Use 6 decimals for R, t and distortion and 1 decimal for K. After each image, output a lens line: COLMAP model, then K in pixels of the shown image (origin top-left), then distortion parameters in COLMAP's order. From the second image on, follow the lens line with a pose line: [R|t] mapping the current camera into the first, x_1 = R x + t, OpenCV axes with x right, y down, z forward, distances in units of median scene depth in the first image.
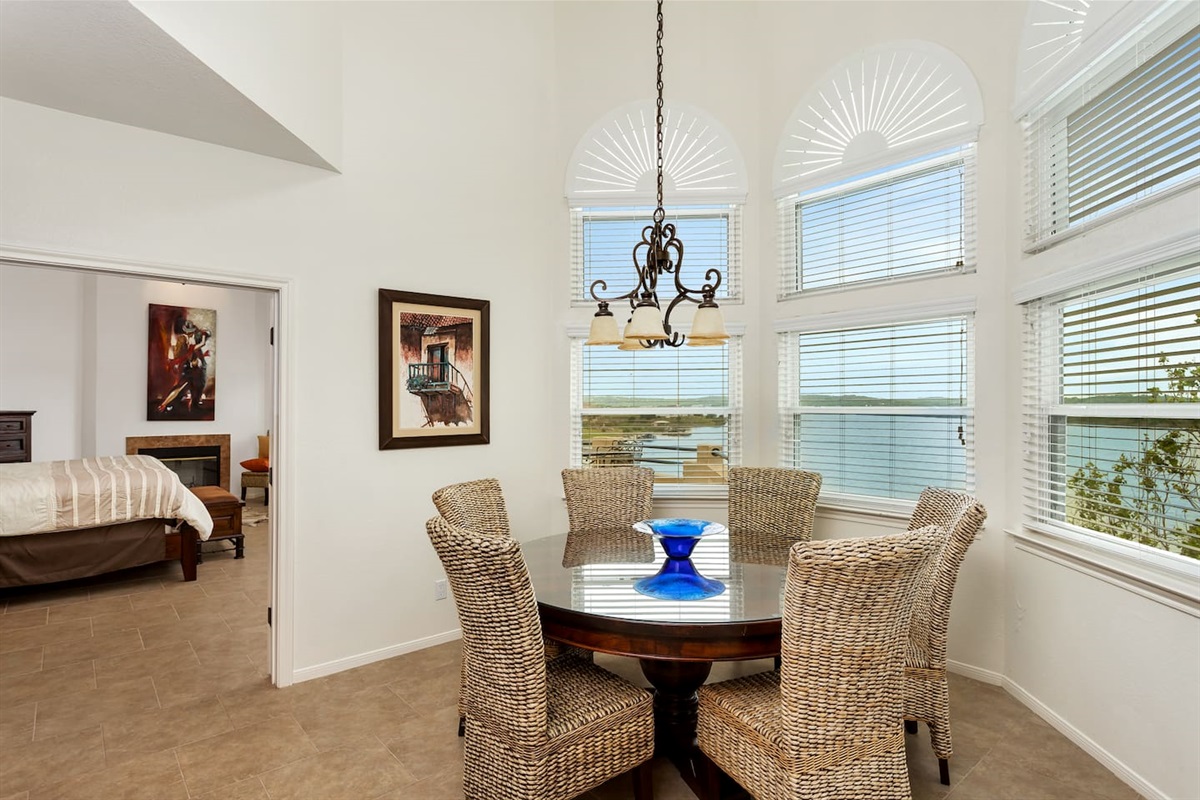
lens RADIAL K [[570.4, 0, 599.7], [0, 570.4, 399.2], [0, 0, 1]] dist [0.001235, -0.001231]
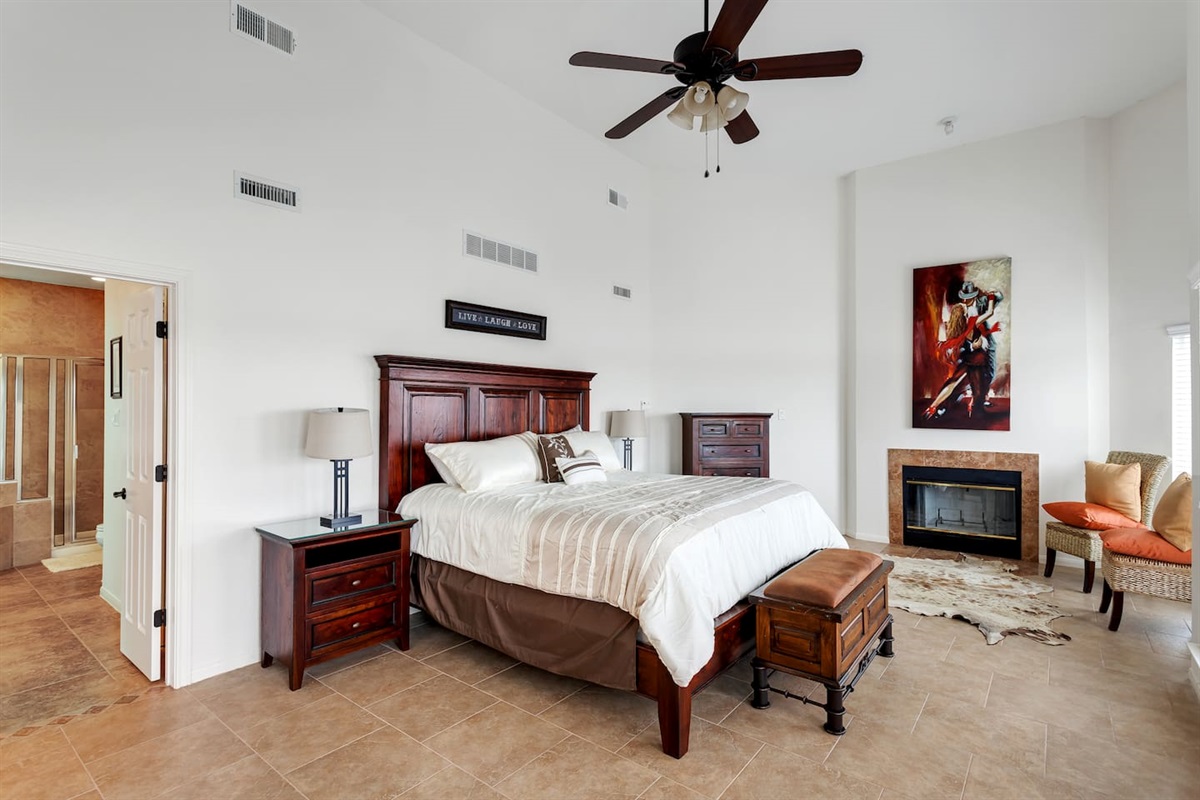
lens RADIAL K [[570.4, 0, 599.1], [0, 570.4, 405.7], [0, 0, 1]] dist [0.001235, -0.001231]
pose [[0.162164, -0.006796, -0.986740, -0.125567], [0.008480, 0.999949, -0.005494, 0.008838], [0.986727, -0.007477, 0.162214, 0.459380]]
